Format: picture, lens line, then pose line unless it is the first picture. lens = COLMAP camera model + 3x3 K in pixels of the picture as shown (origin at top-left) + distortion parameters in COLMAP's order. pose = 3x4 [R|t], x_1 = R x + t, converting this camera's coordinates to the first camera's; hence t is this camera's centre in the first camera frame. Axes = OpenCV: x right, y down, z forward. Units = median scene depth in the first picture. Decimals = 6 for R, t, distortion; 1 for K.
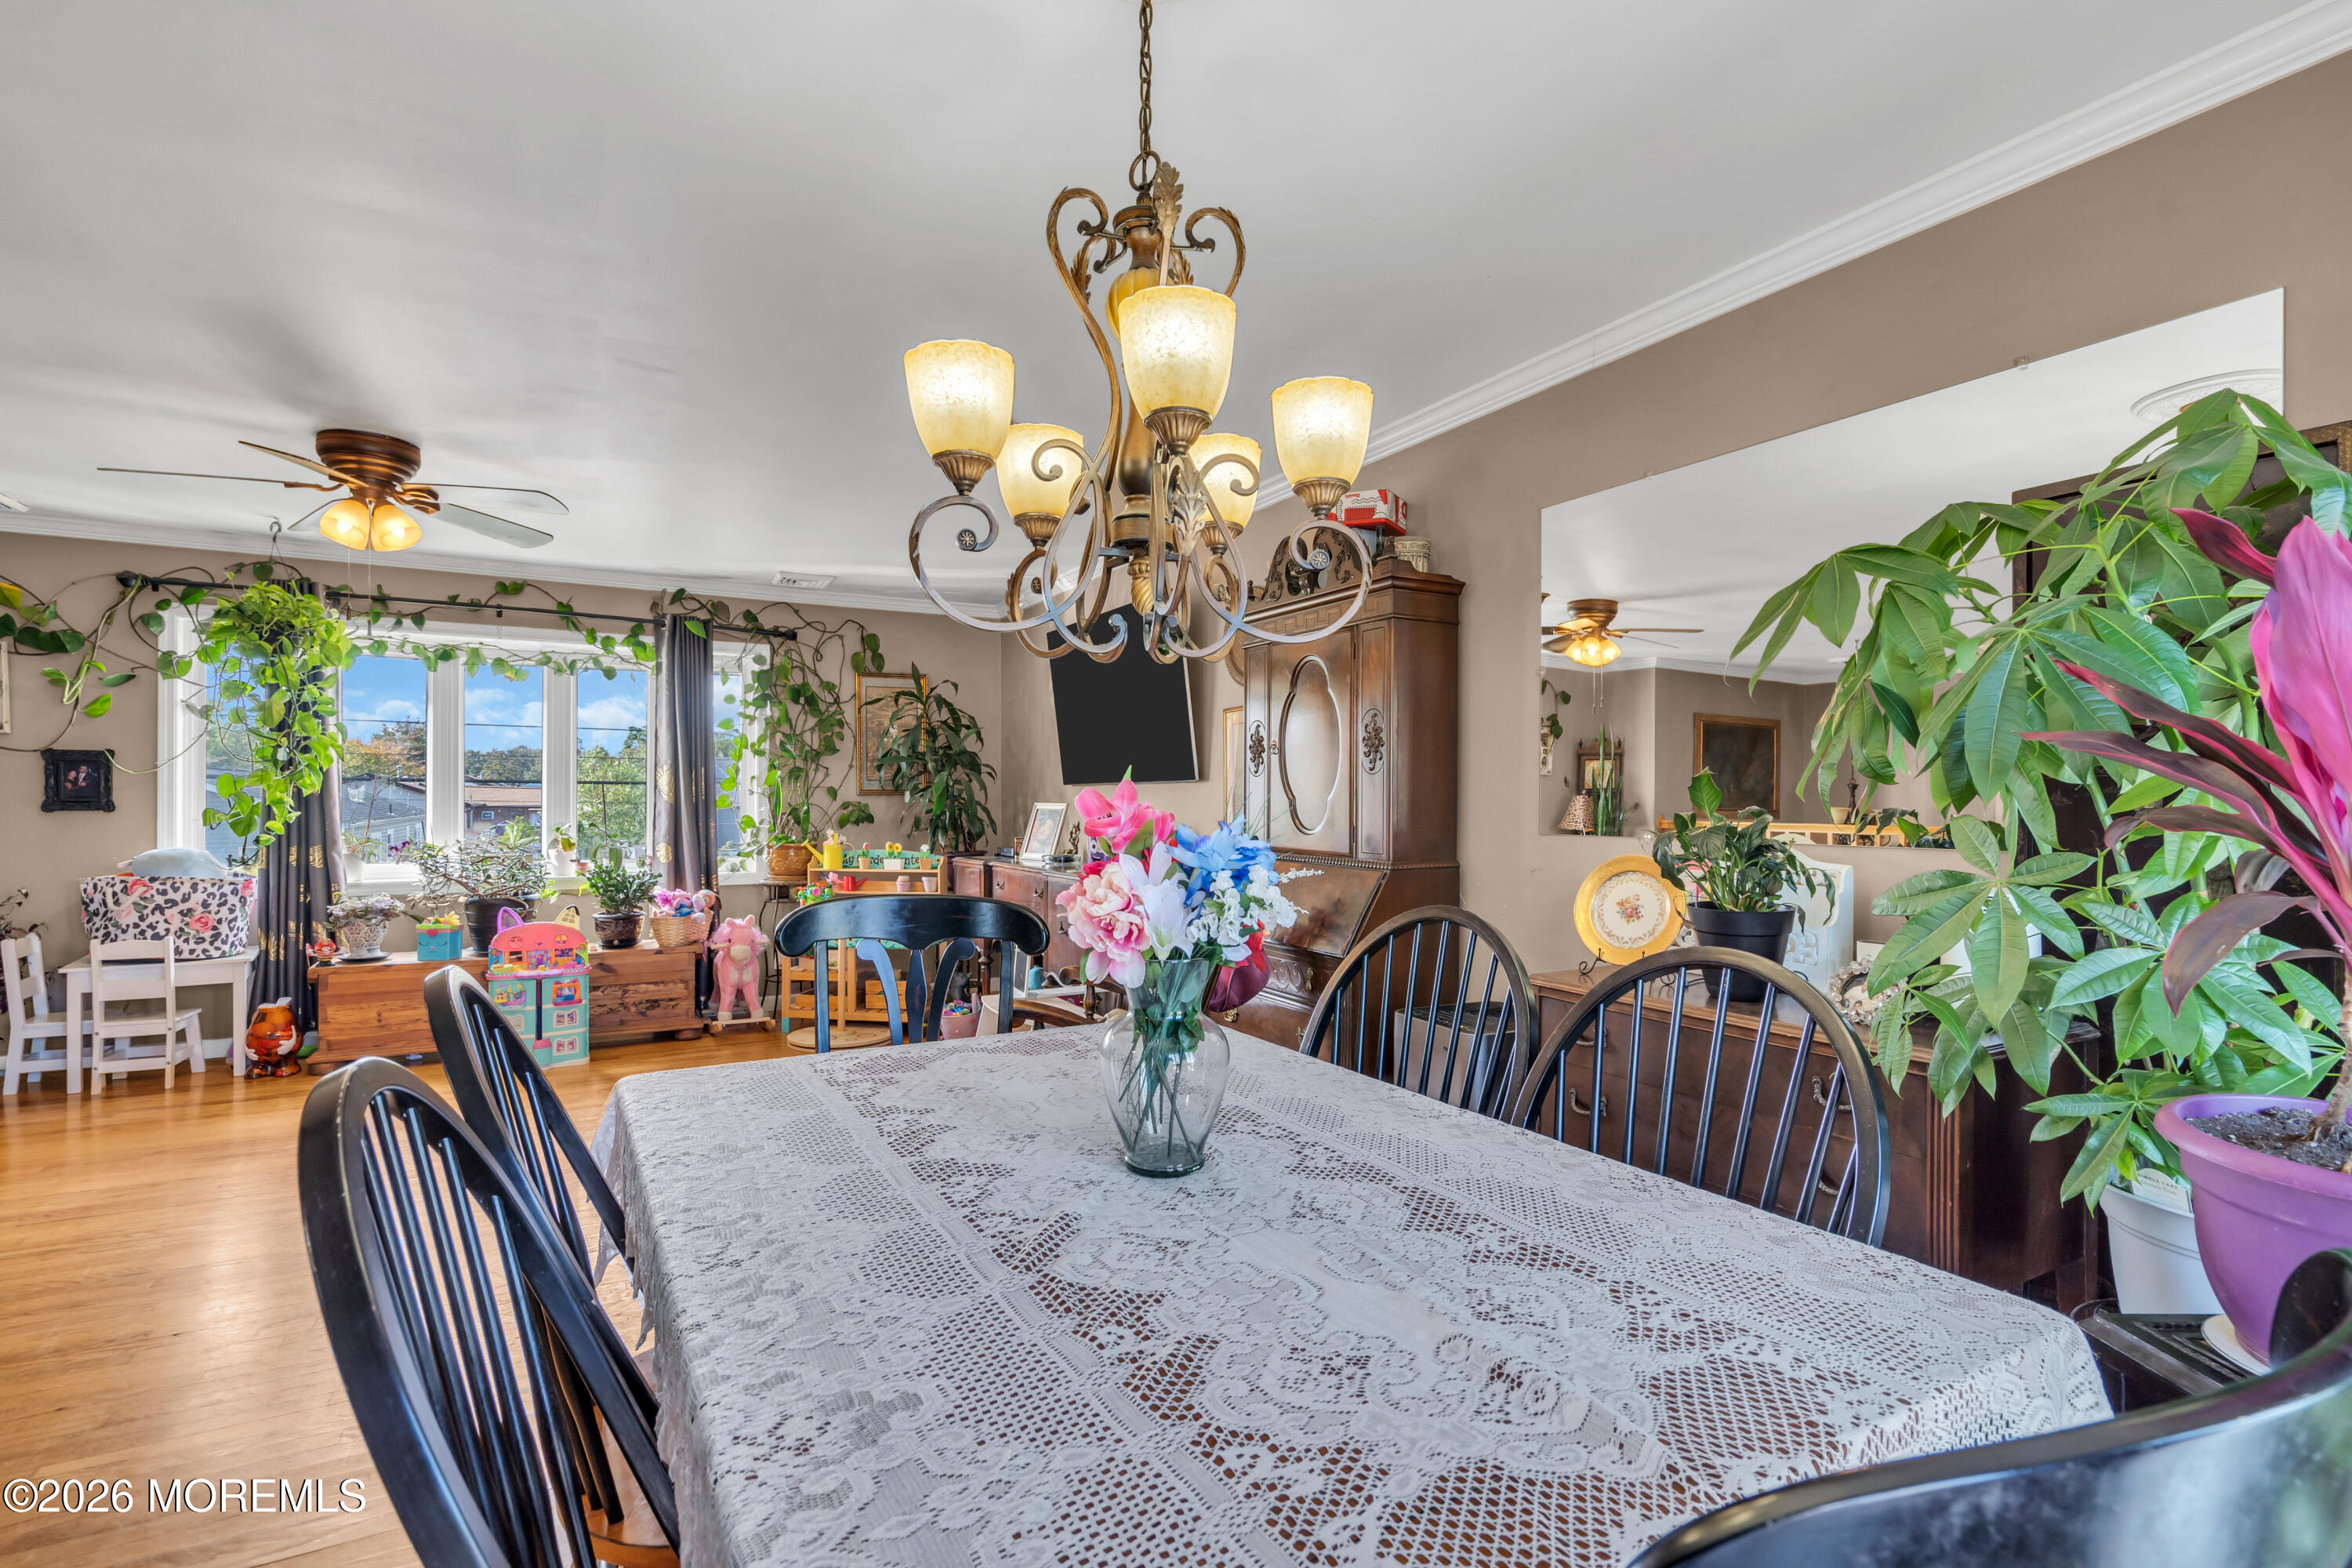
lens RADIAL K [[1094.4, 0, 1214.3], [0, 1094.4, 822.1], [0, 0, 1]] dist [-0.004402, 0.000592]
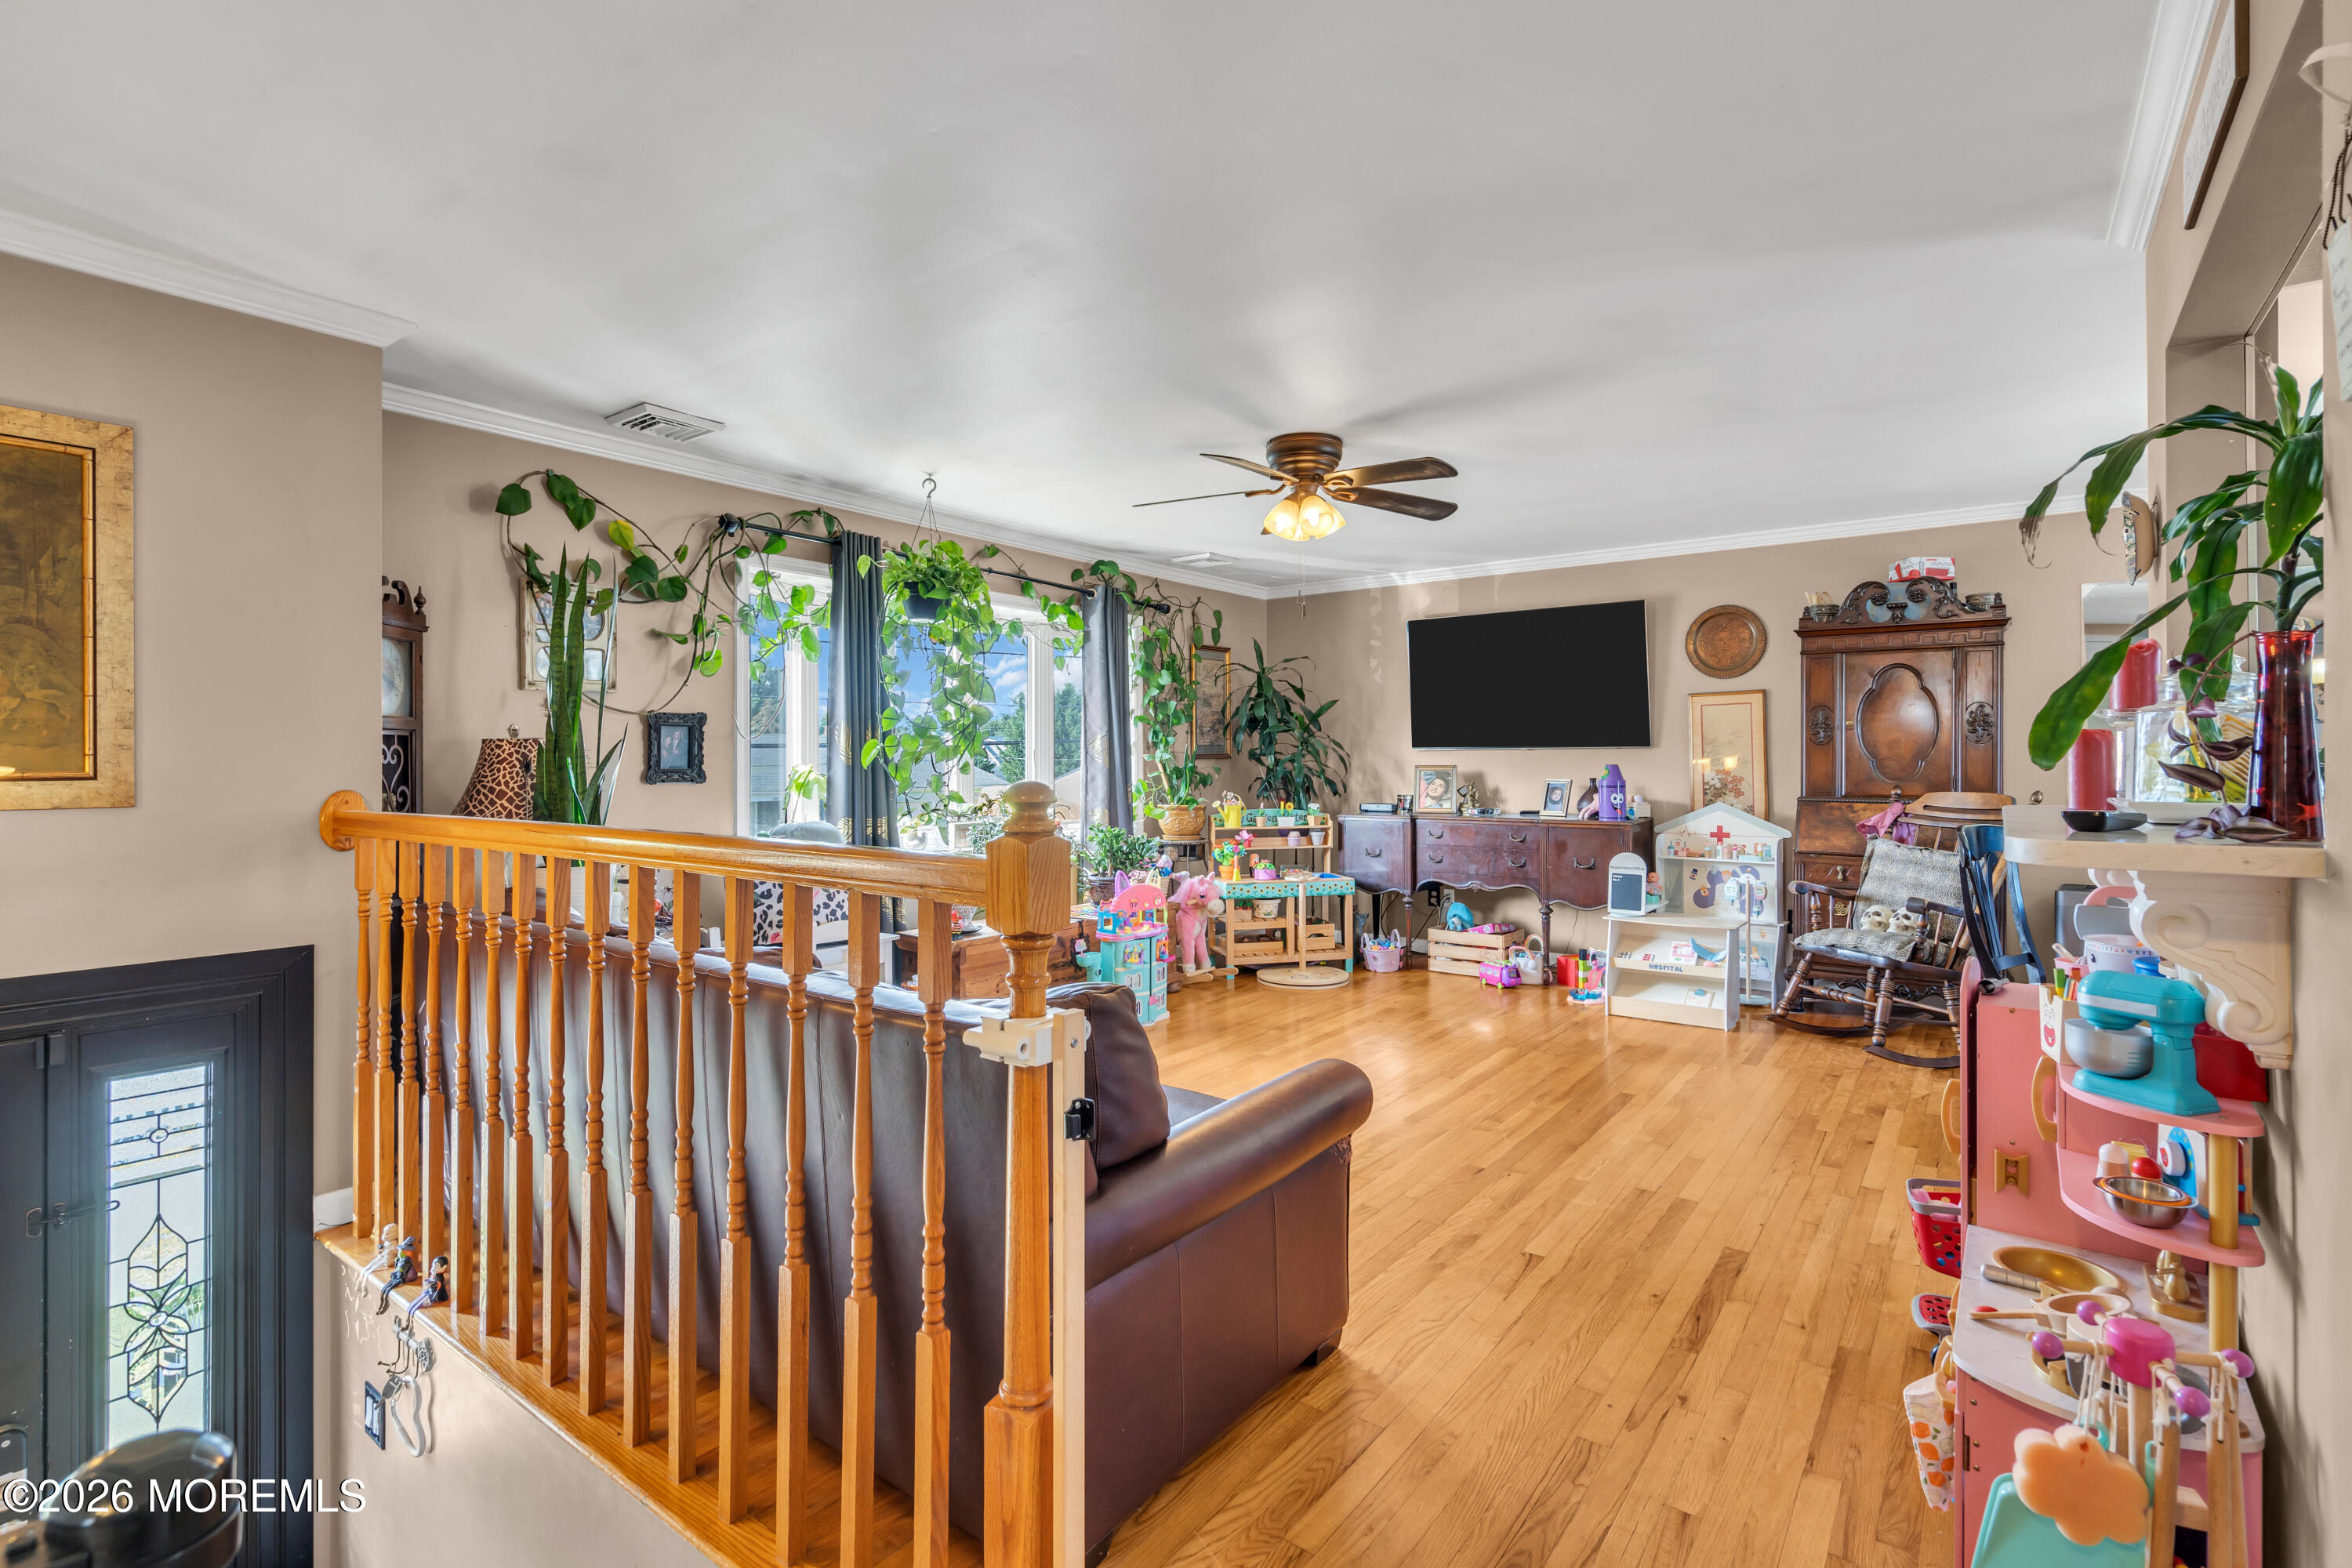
lens RADIAL K [[1094.4, 0, 1169.3], [0, 1094.4, 766.1], [0, 0, 1]] dist [-0.004402, 0.000592]
pose [[0.916545, -0.007510, 0.399862, -1.052218], [0.012995, 0.999855, -0.011006, -0.008583], [-0.399721, 0.015283, 0.916509, 0.034051]]
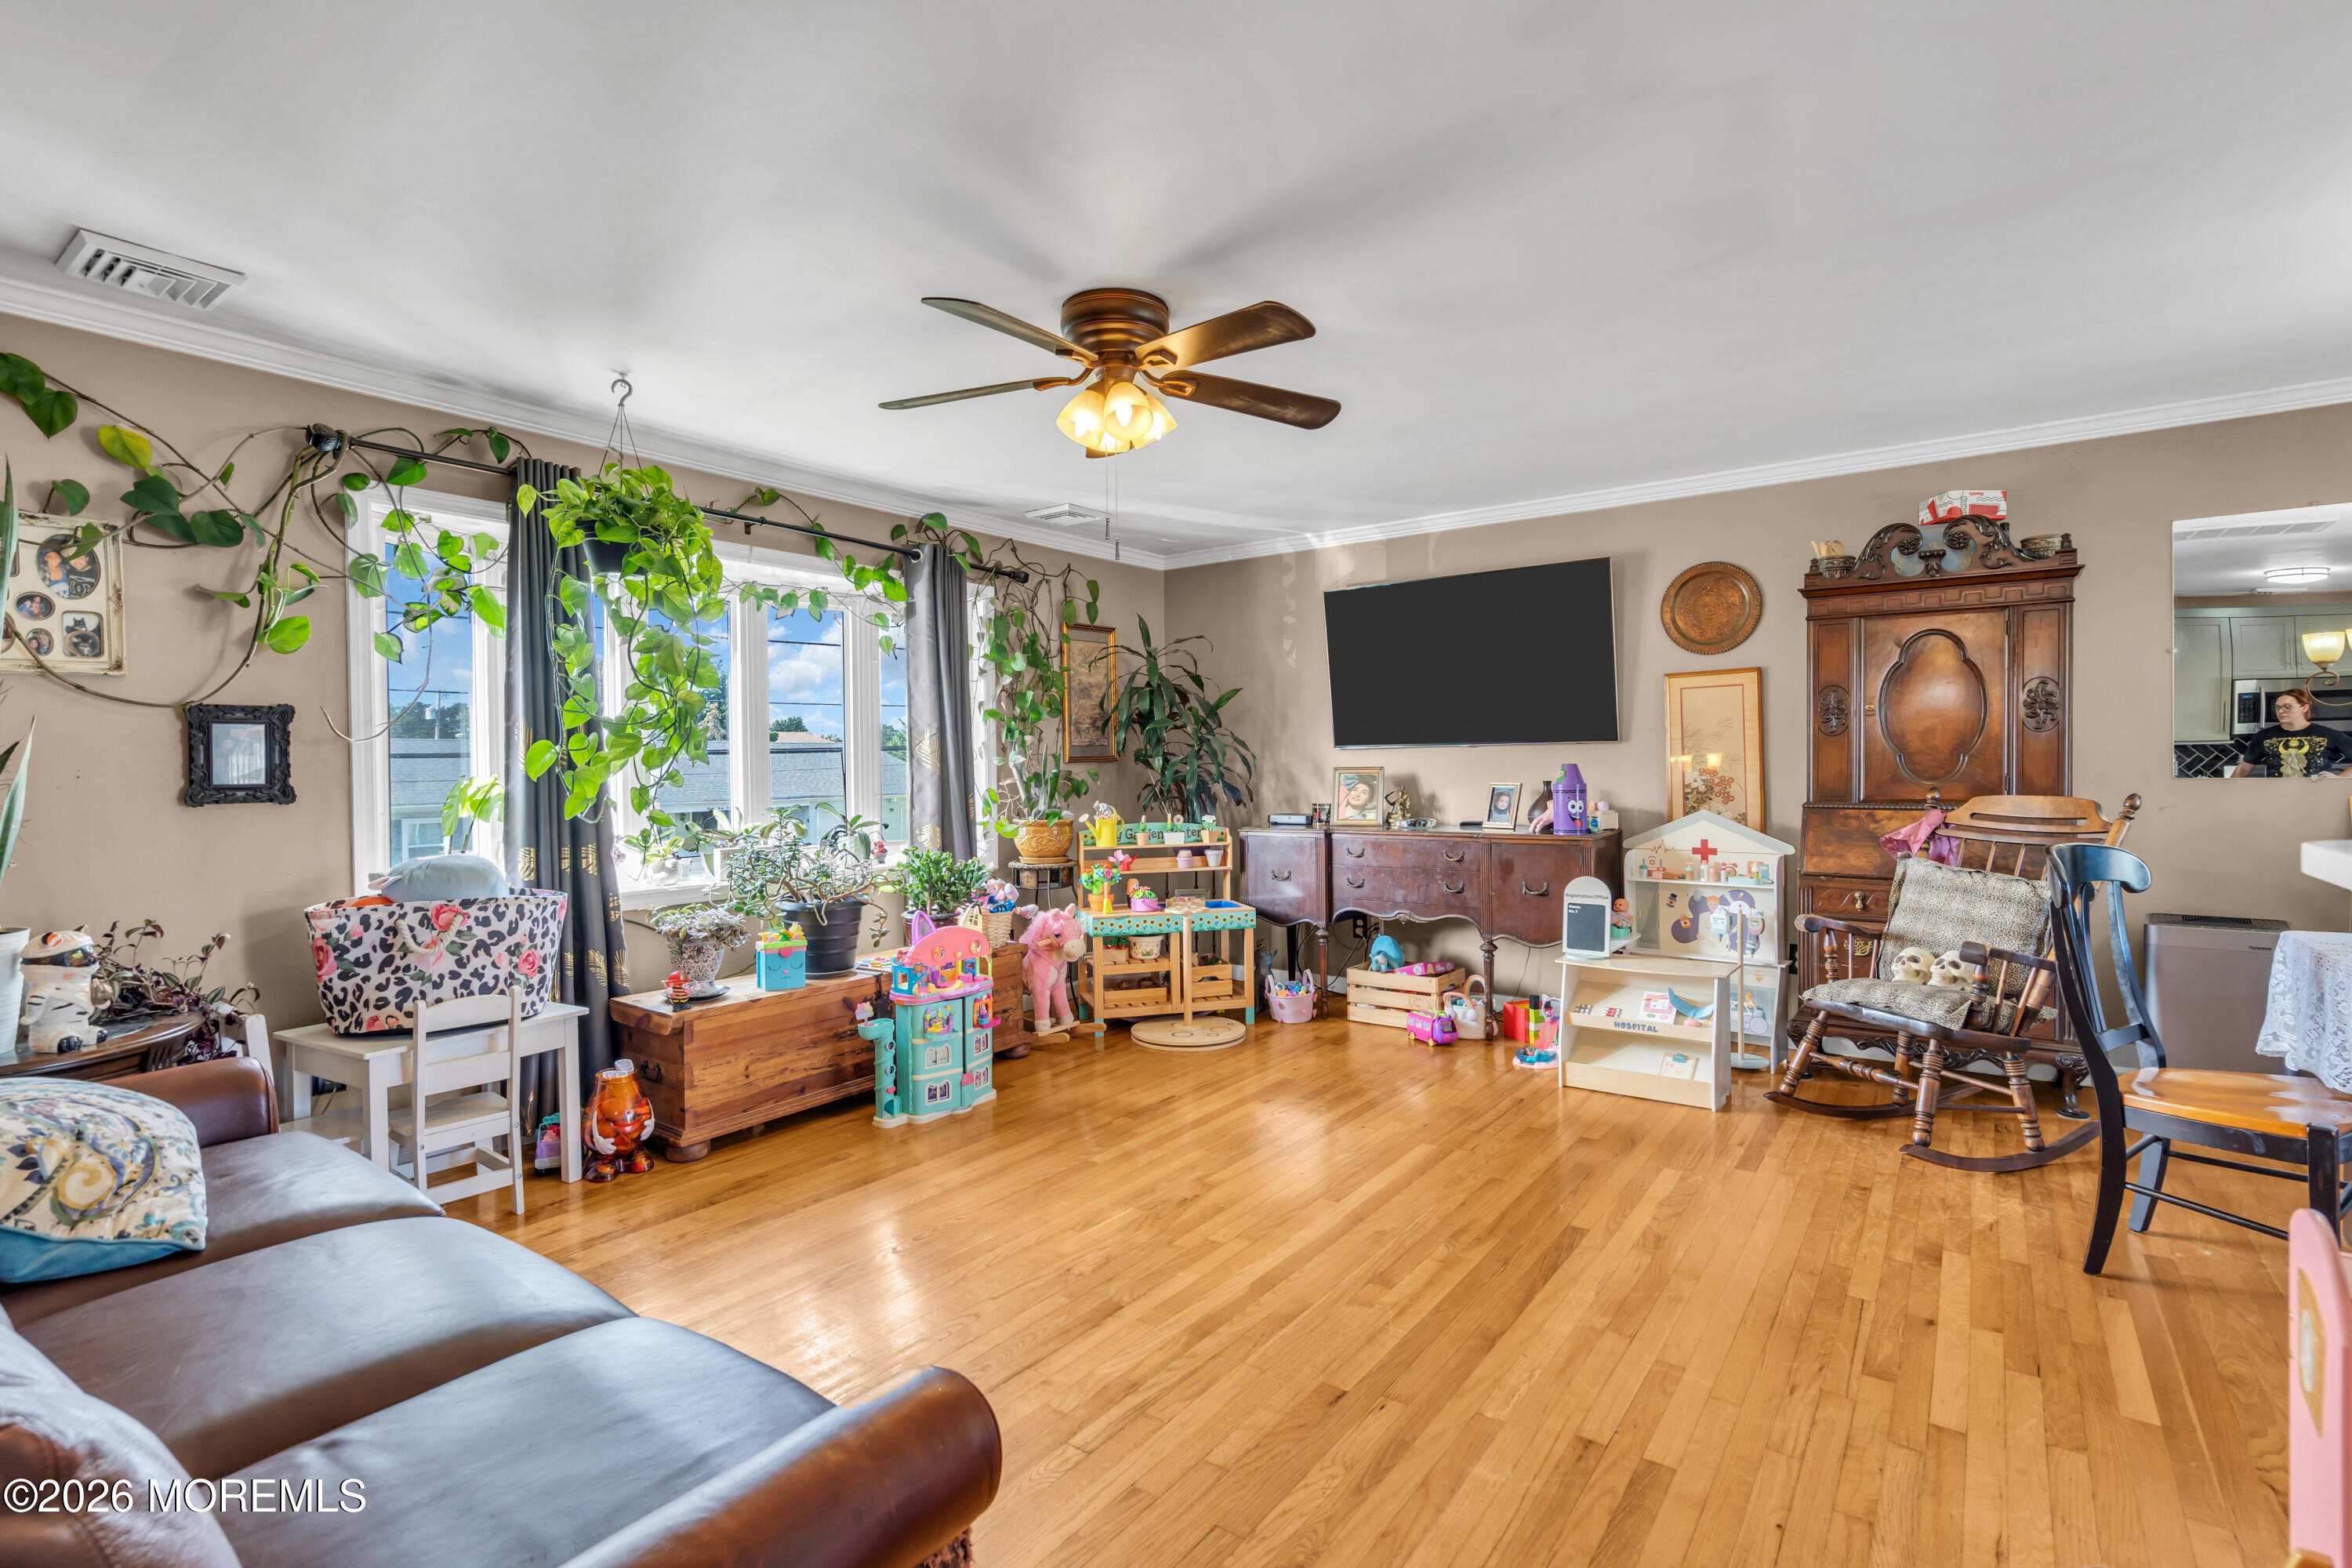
lens RADIAL K [[1094.4, 0, 1170.3], [0, 1094.4, 788.0], [0, 0, 1]] dist [-0.004402, 0.000592]
pose [[0.910433, -0.024244, 0.412946, -0.832429], [0.023850, 0.999697, 0.006110, -0.010151], [-0.412969, 0.004286, 0.910735, 0.219775]]
